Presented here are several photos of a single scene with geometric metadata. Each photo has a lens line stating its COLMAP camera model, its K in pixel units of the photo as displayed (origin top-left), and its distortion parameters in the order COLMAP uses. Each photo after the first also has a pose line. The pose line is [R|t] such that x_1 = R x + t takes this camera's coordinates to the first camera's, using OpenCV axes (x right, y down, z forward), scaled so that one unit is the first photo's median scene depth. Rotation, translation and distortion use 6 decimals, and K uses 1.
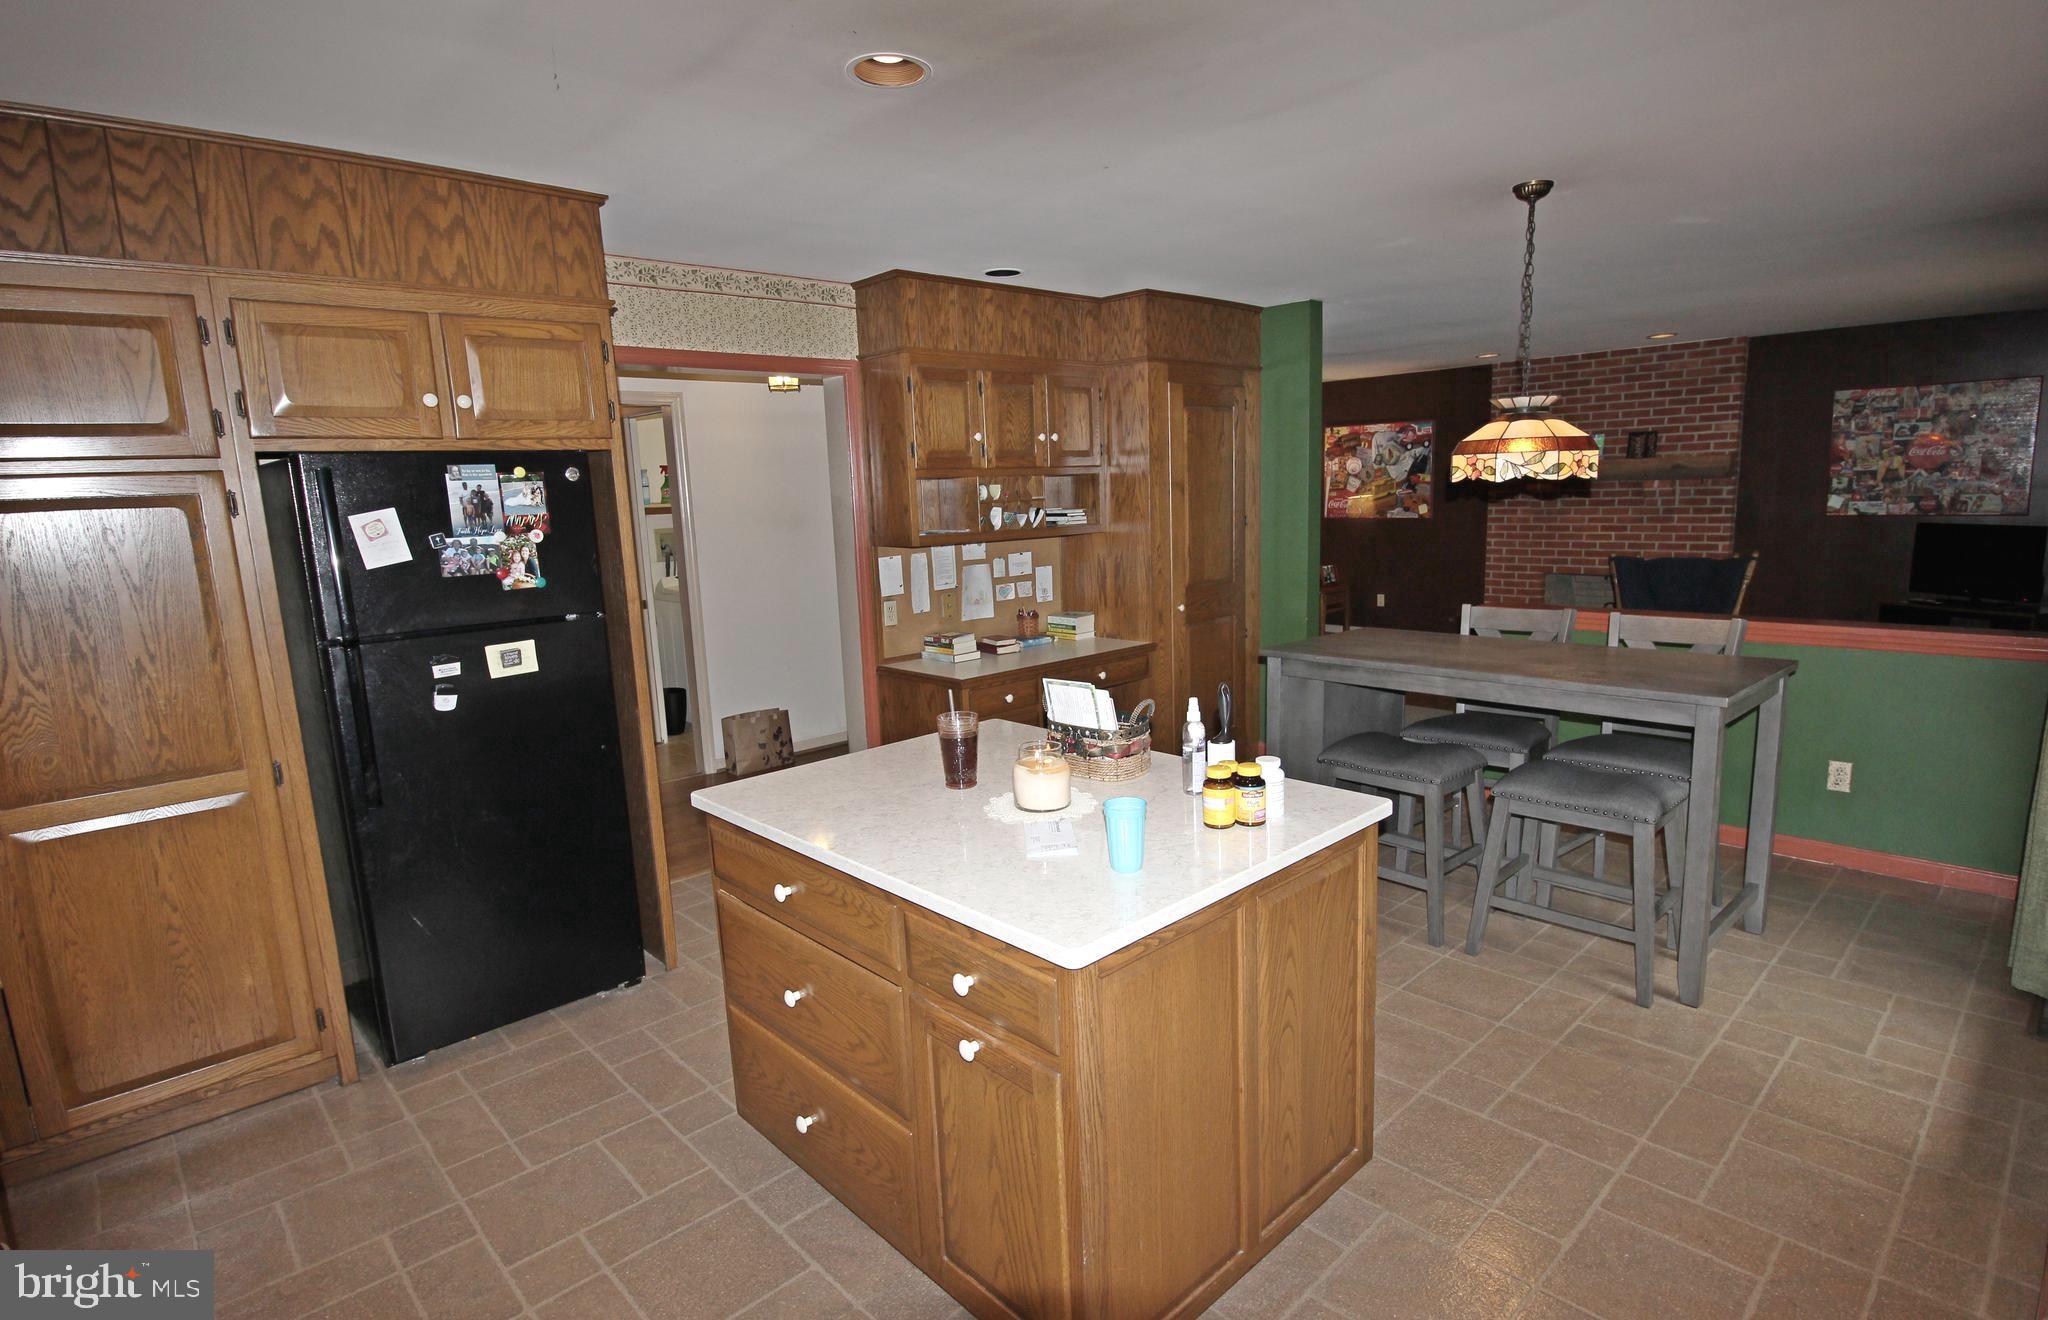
lens RADIAL K [[1048.1, 0, 1034.2], [0, 1048.1, 672.5], [0, 0, 1]] dist [0.003126, -0.007945]
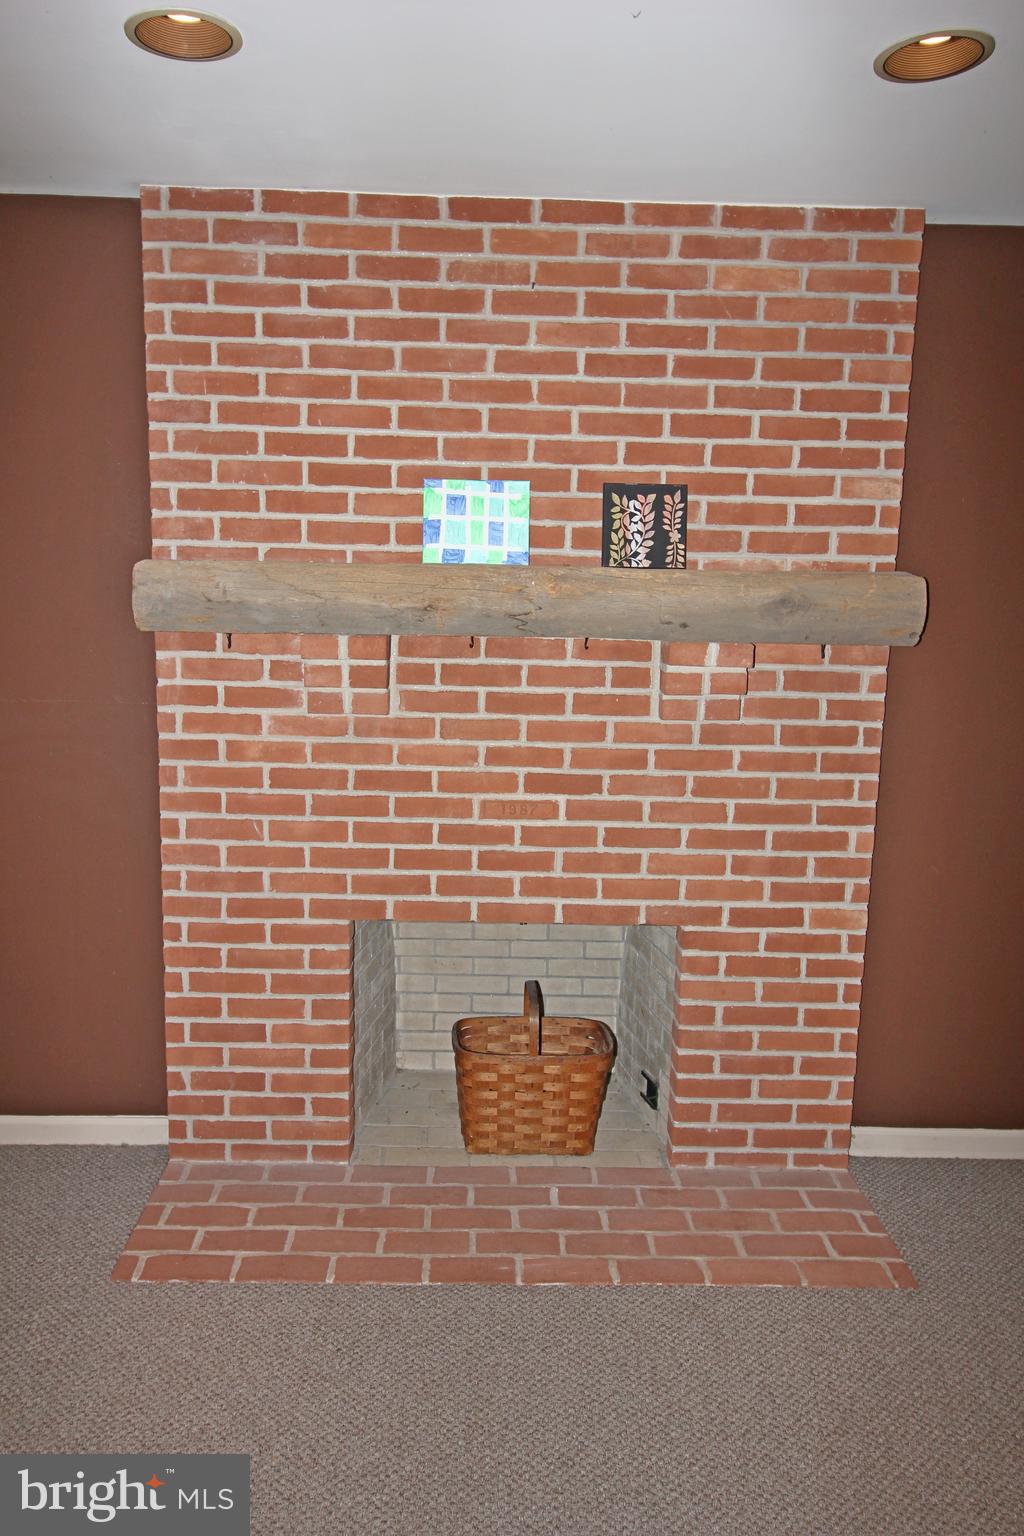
lens RADIAL K [[1086.4, 0, 507.6], [0, 1086.4, 752.2], [0, 0, 1]] dist [0.013453, -0.001862]
pose [[0.670415, -0.065619, 0.739079, 0.363786], [0.084496, 0.996354, 0.011816, -0.185340], [-0.737159, 0.054527, 0.673516, 0.962061]]
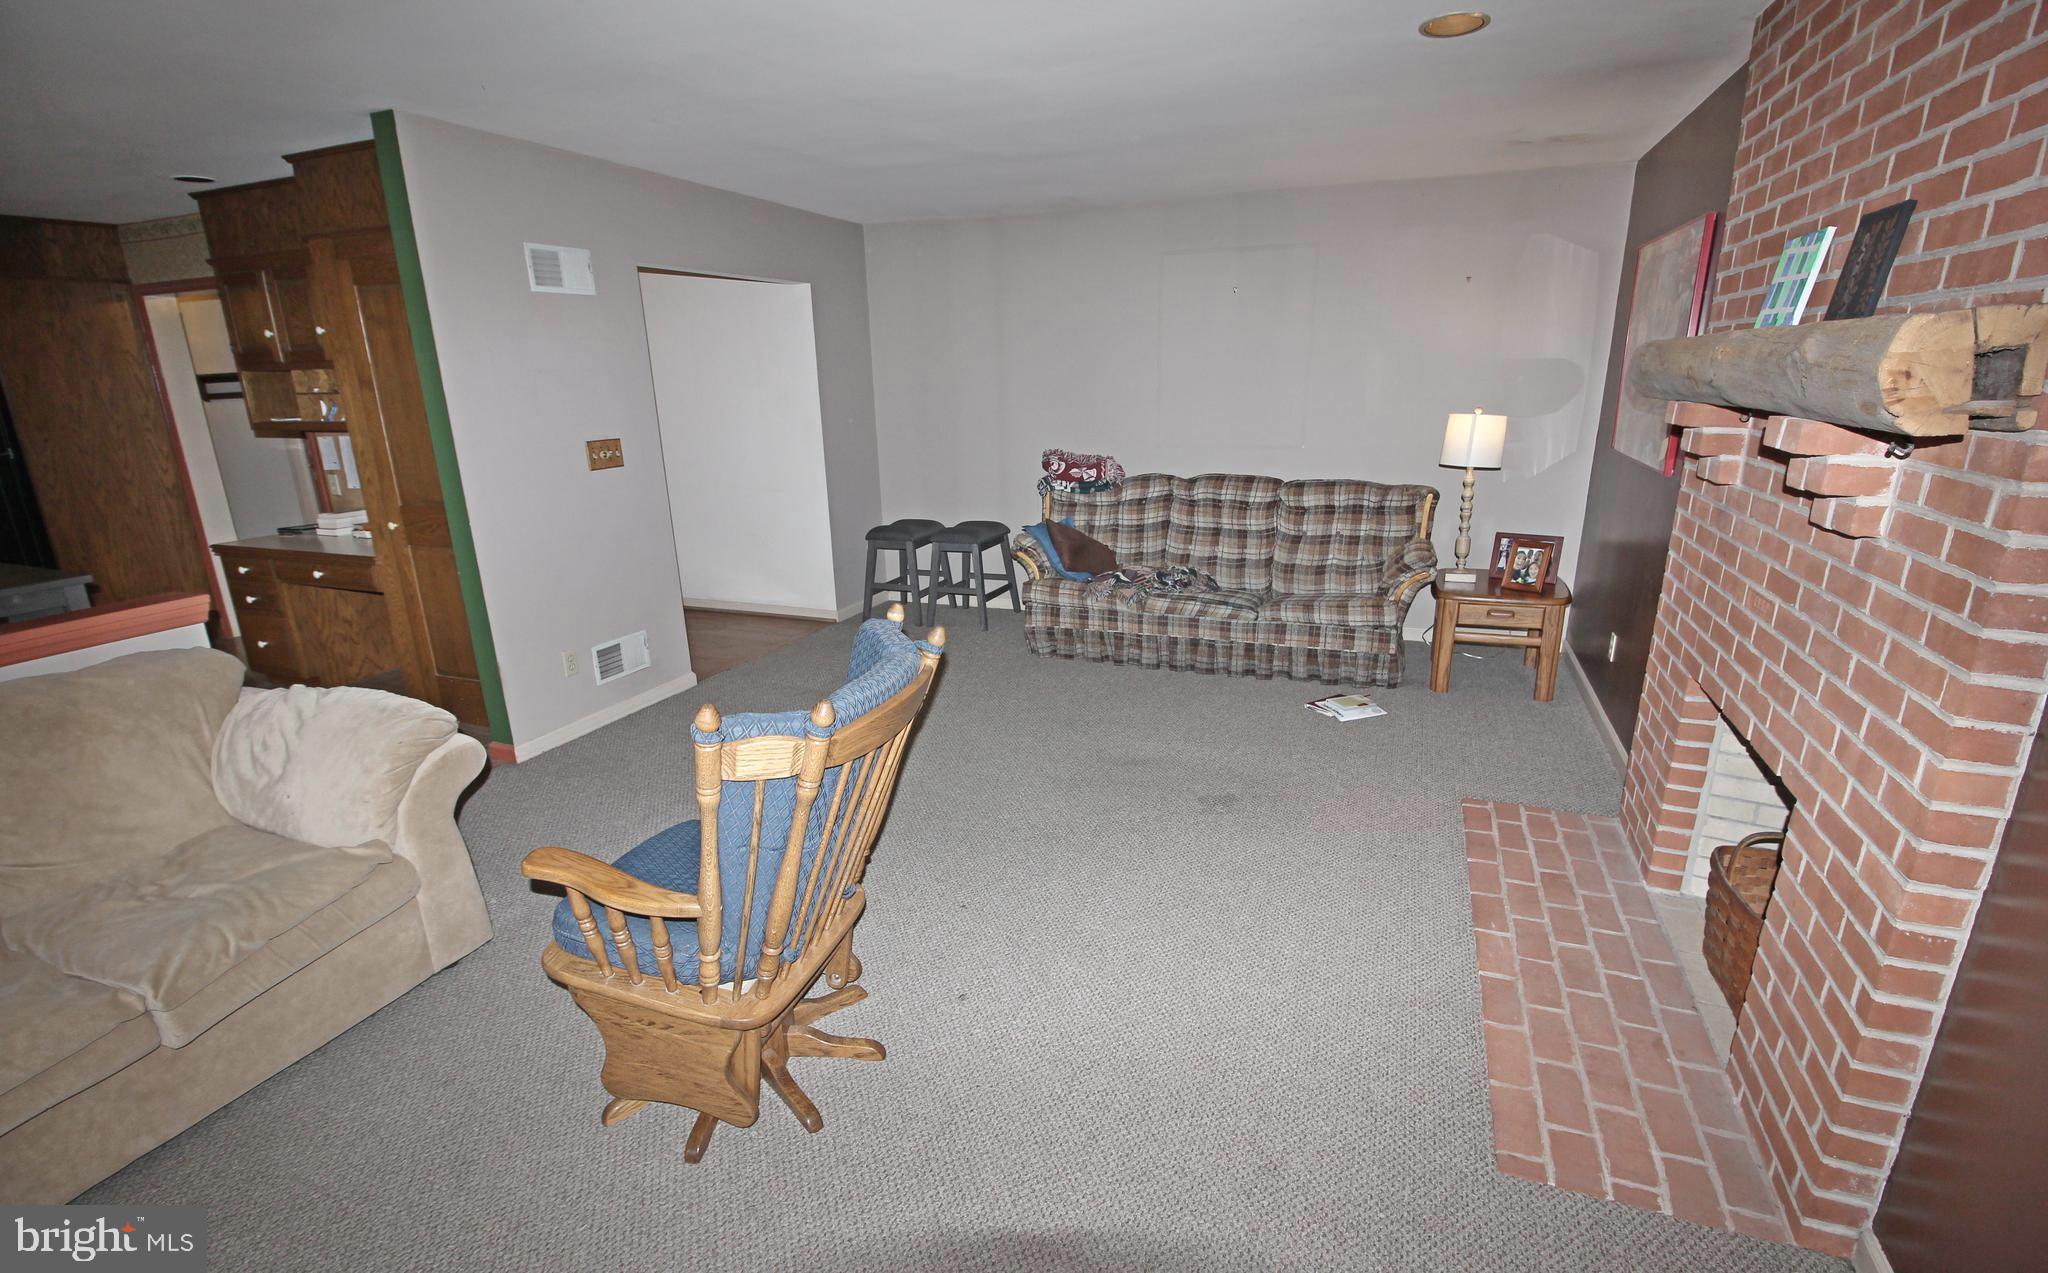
lens RADIAL K [[948.8, 0, 1033.7], [0, 948.8, 654.7], [0, 0, 1]] dist [-0.001469, -0.002091]
pose [[0.423552, 0.282716, -0.860625, 0.842424], [-0.156180, 0.958615, 0.238042, -0.179299], [0.892307, 0.033589, 0.450178, 0.870288]]
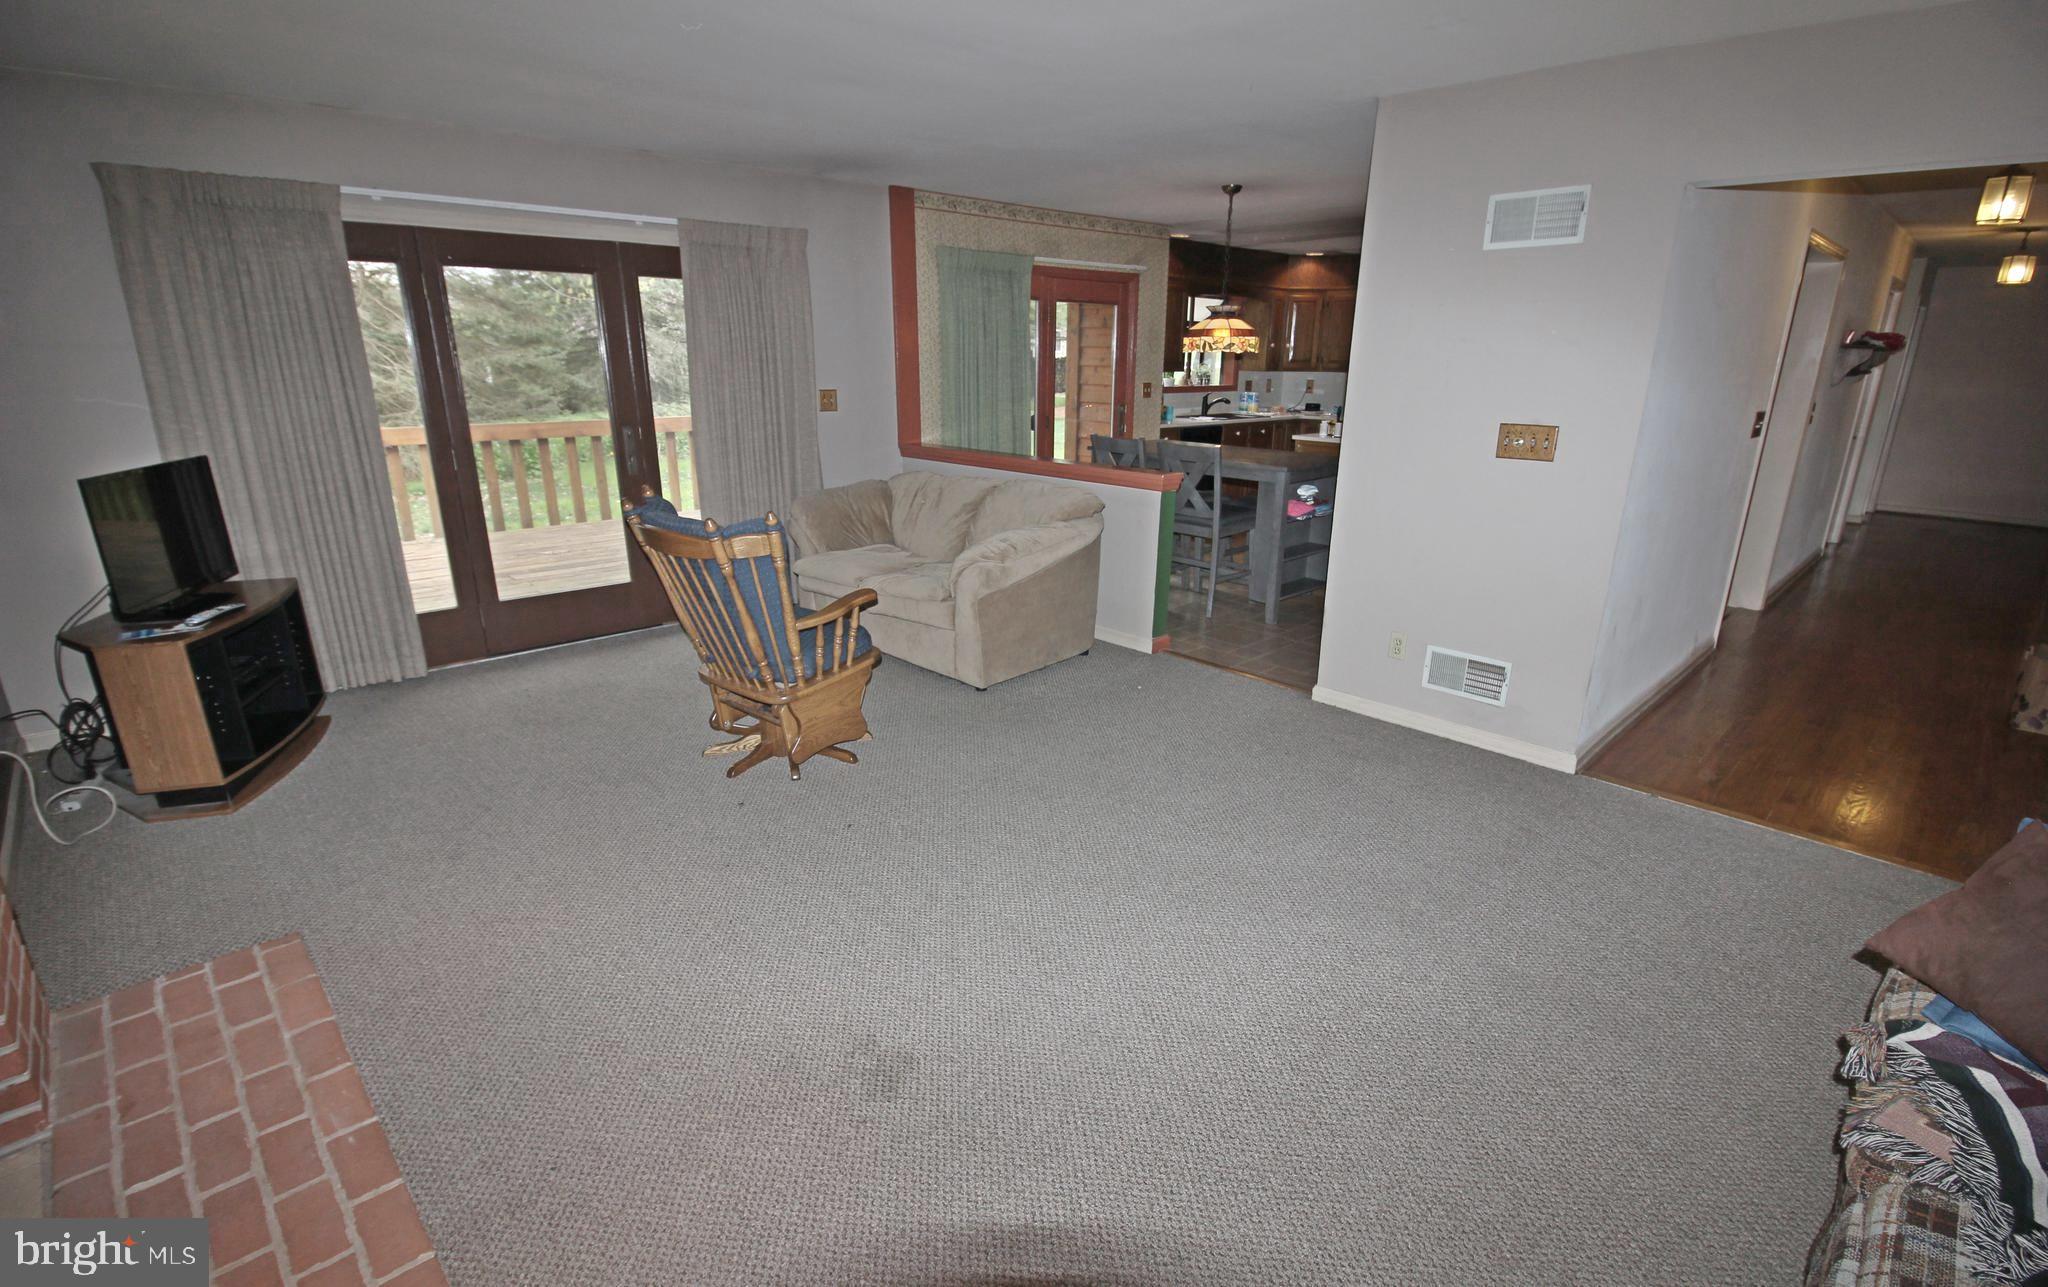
lens RADIAL K [[948.8, 0, 1039.7], [0, 948.8, 664.4], [0, 0, 1]] dist [-0.001469, -0.002091]
pose [[-0.999567, 0.028314, -0.008001, 0.417855], [0.021107, 0.879489, 0.475451, -0.257066], [0.020499, 0.475076, -0.879706, 1.397483]]
